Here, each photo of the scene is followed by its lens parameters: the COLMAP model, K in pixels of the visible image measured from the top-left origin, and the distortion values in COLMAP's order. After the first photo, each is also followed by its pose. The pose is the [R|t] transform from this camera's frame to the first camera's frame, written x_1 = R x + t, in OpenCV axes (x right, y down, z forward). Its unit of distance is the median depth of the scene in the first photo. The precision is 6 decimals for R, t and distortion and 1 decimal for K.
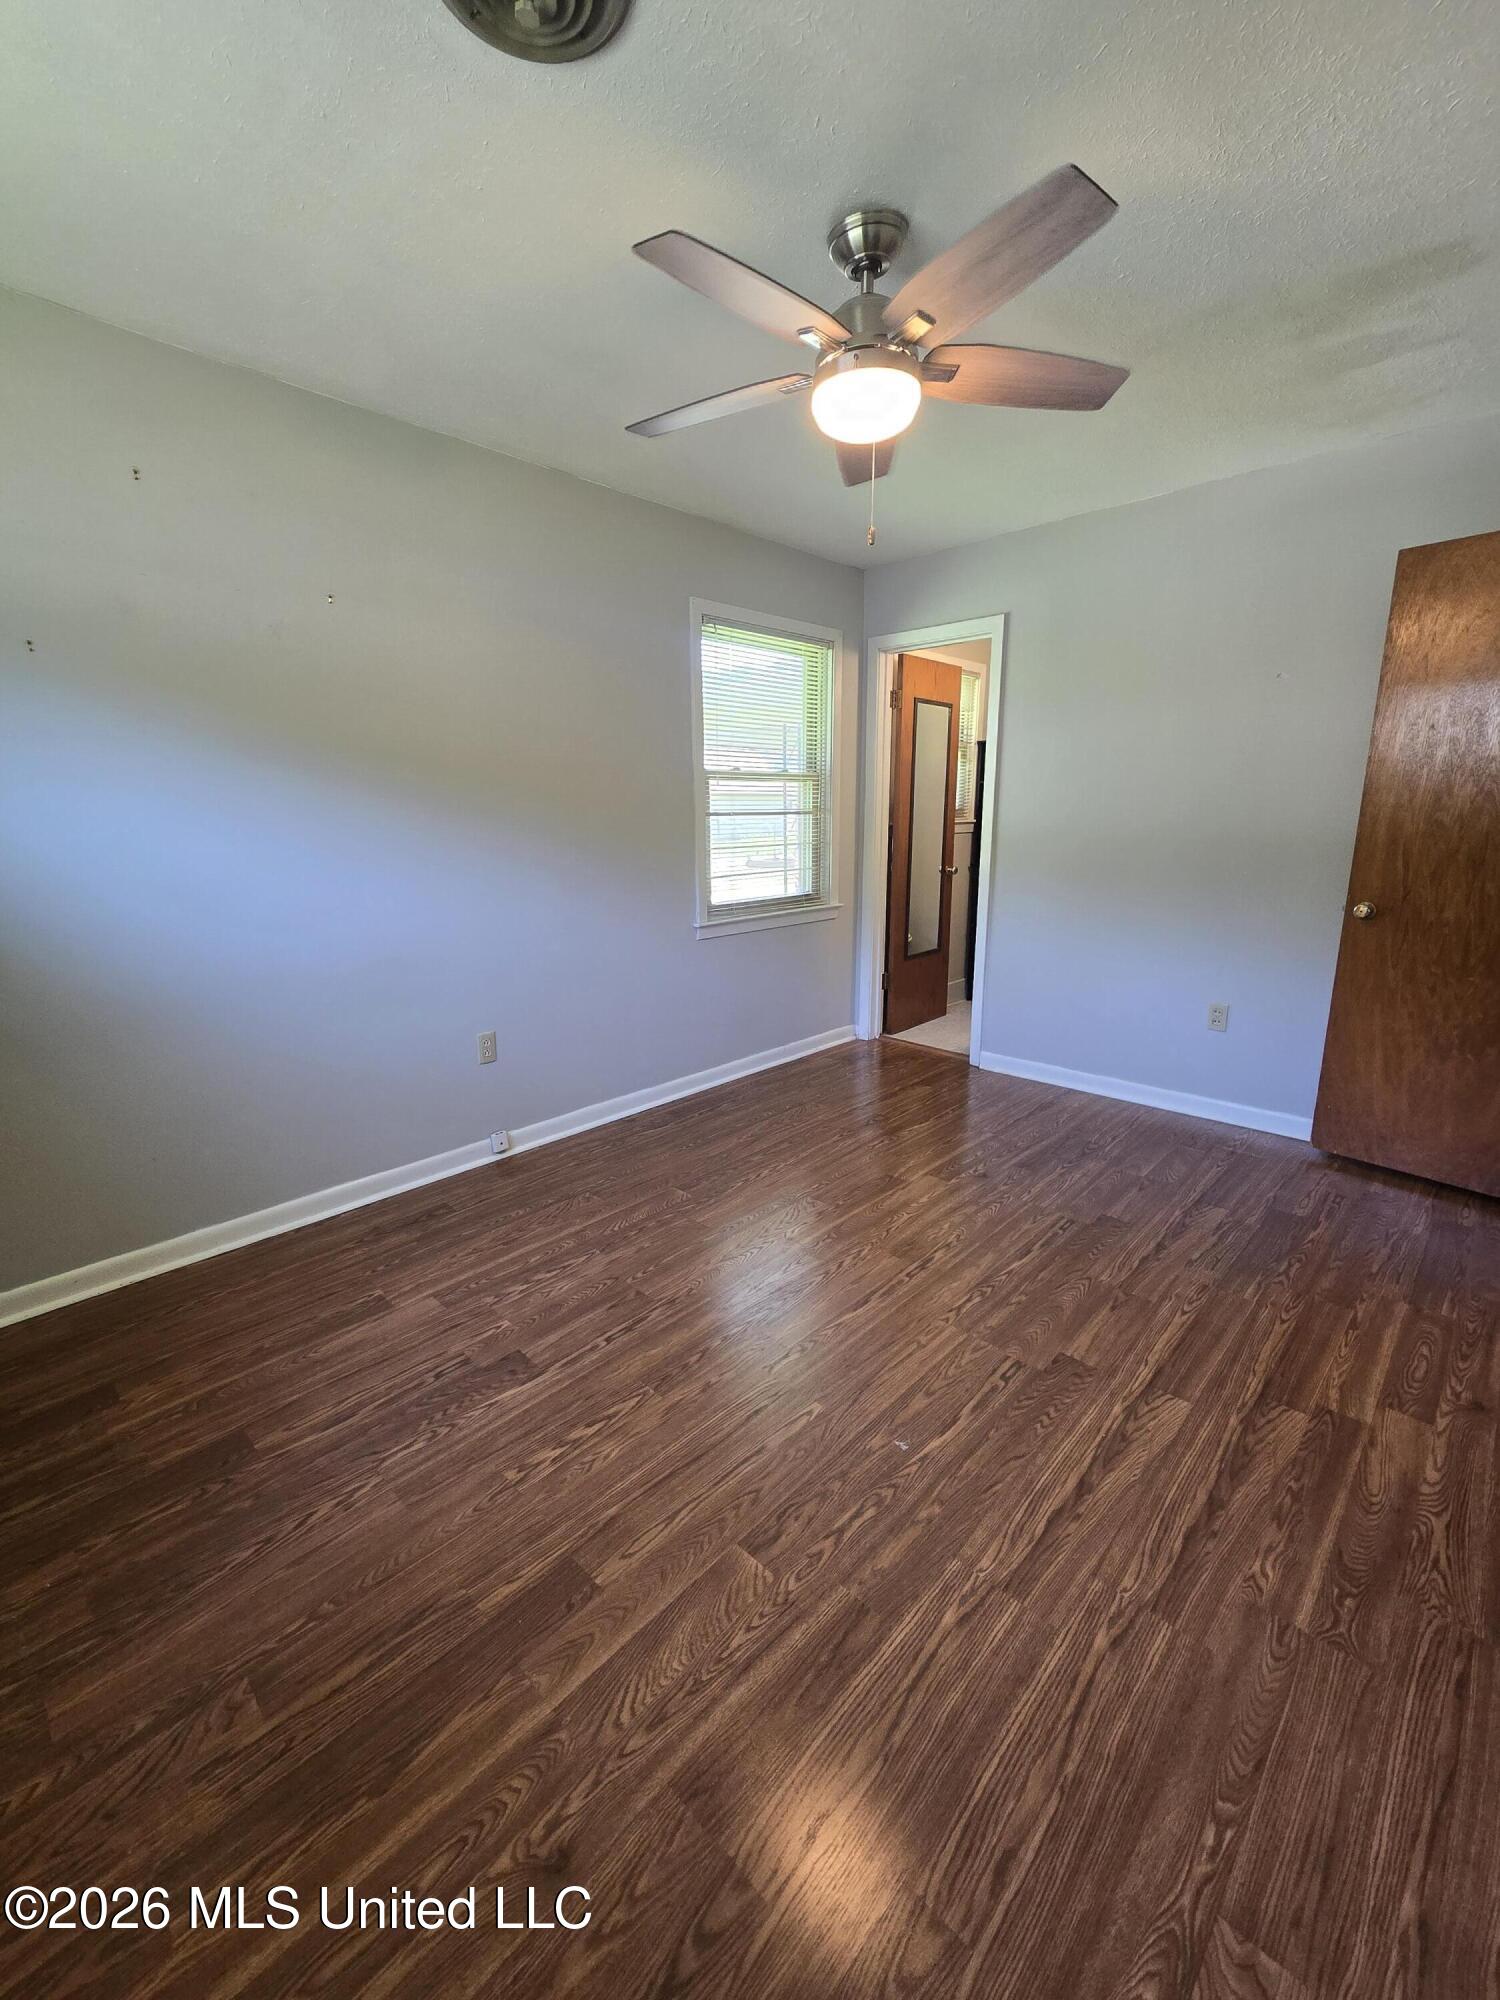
lens RADIAL K [[823.7, 0, 737.4], [0, 823.7, 987.3], [0, 0, 1]] dist [-0.002425, 0.001187]
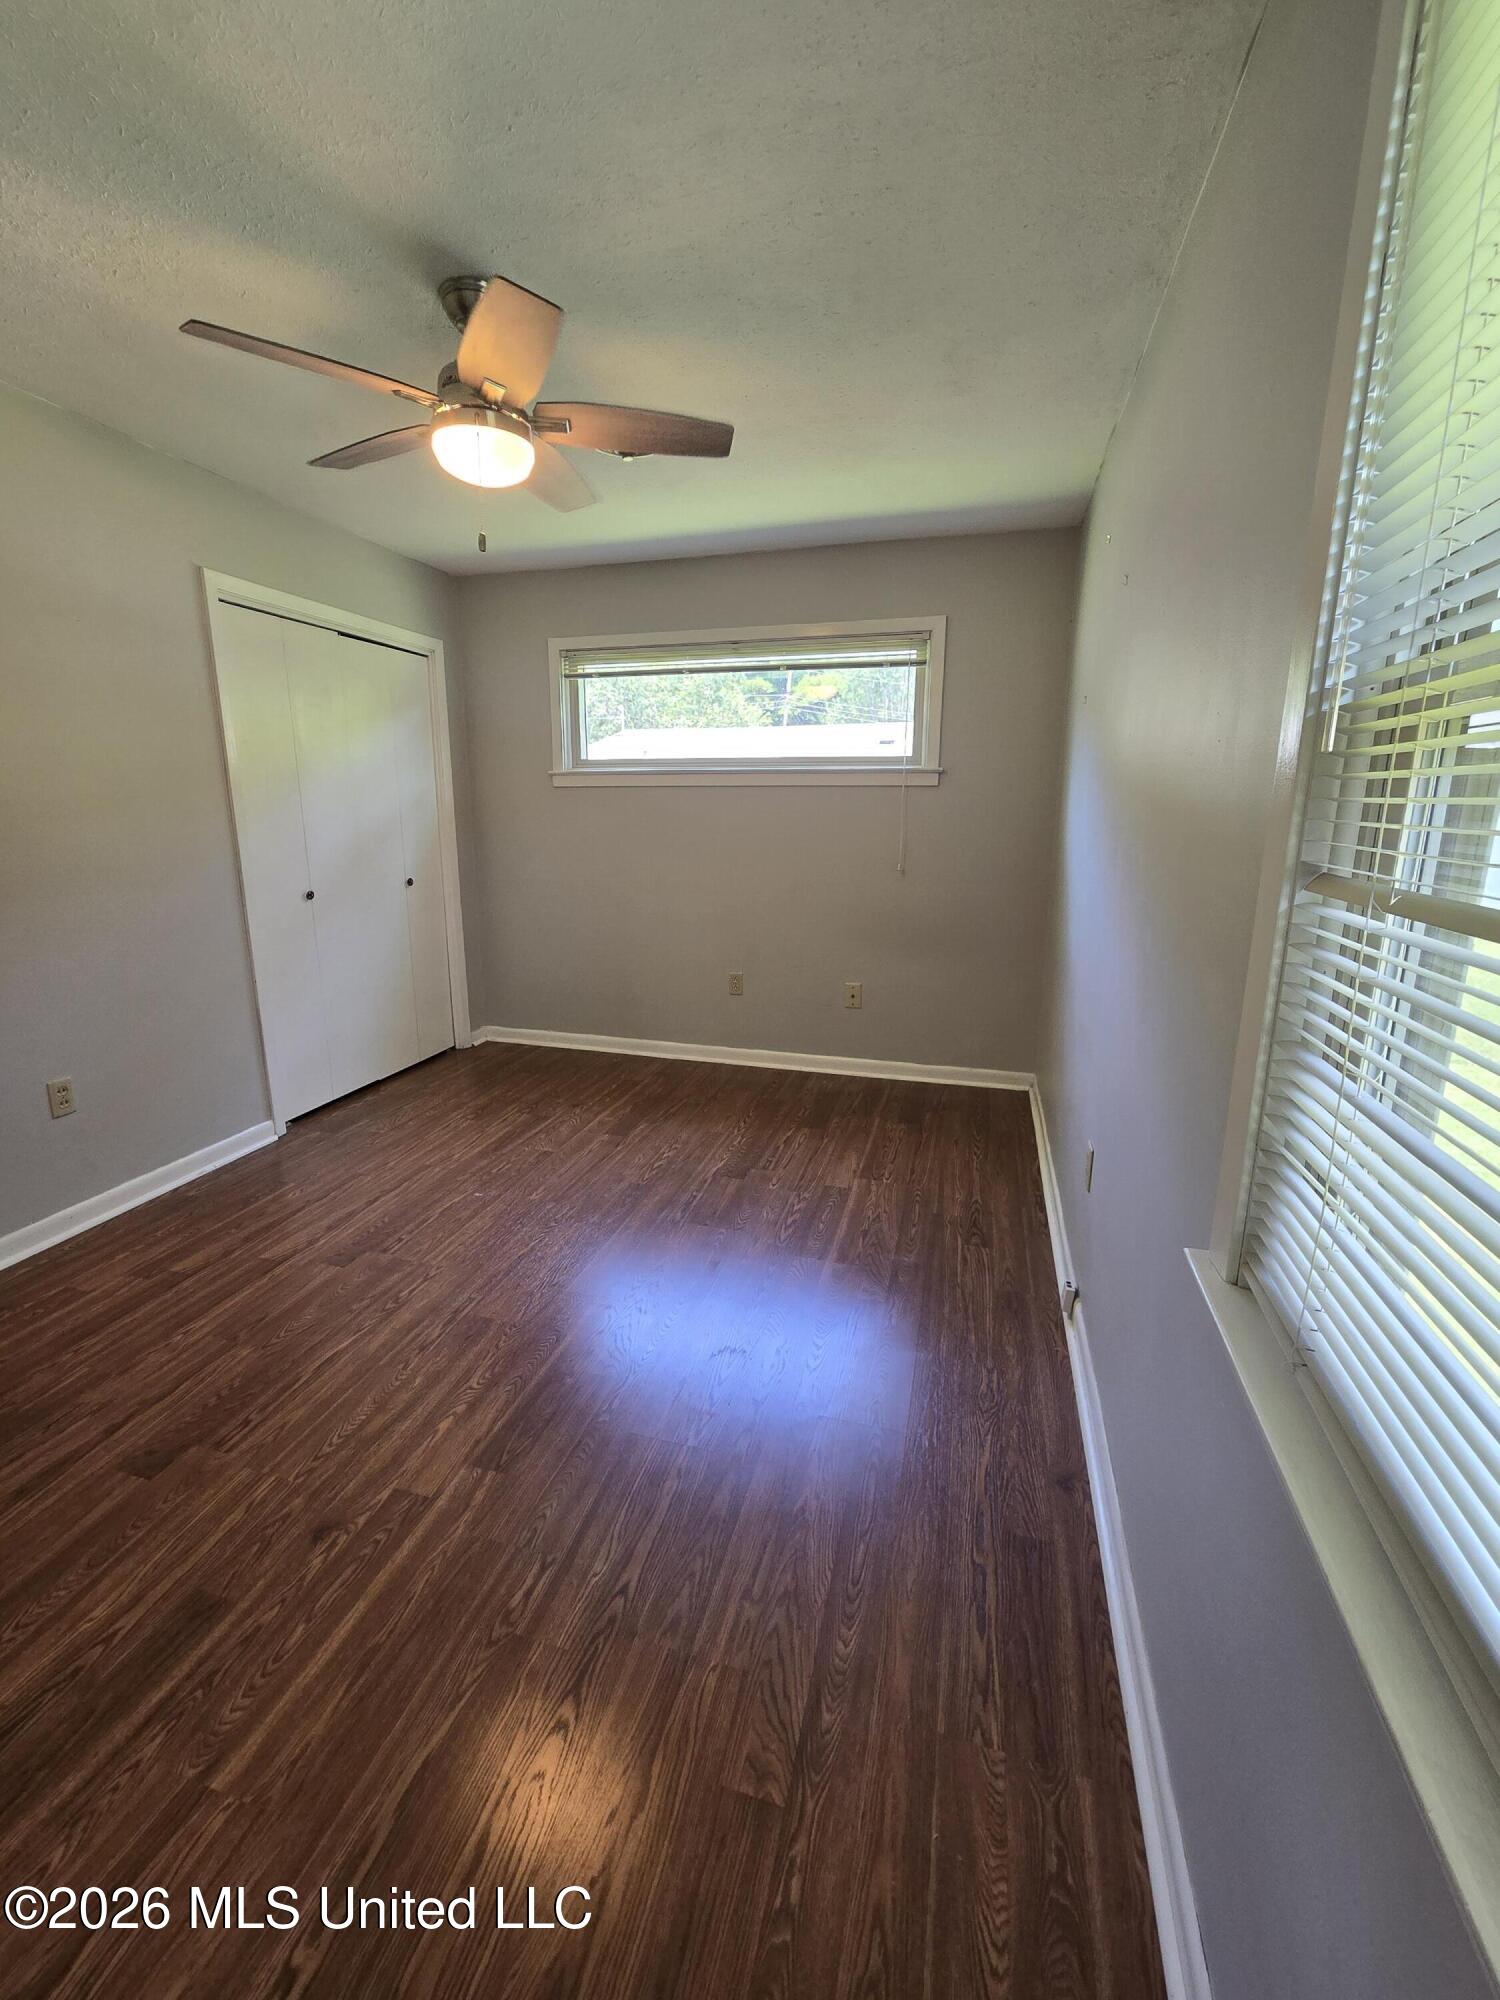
lens RADIAL K [[823.7, 0, 737.4], [0, 823.7, 987.3], [0, 0, 1]] dist [-0.002425, 0.001187]
pose [[-0.880437, 0.109243, -0.461408, 0.386070], [-0.098134, 0.910048, 0.402718, -0.466185], [0.463897, 0.399848, -0.790520, 2.008988]]
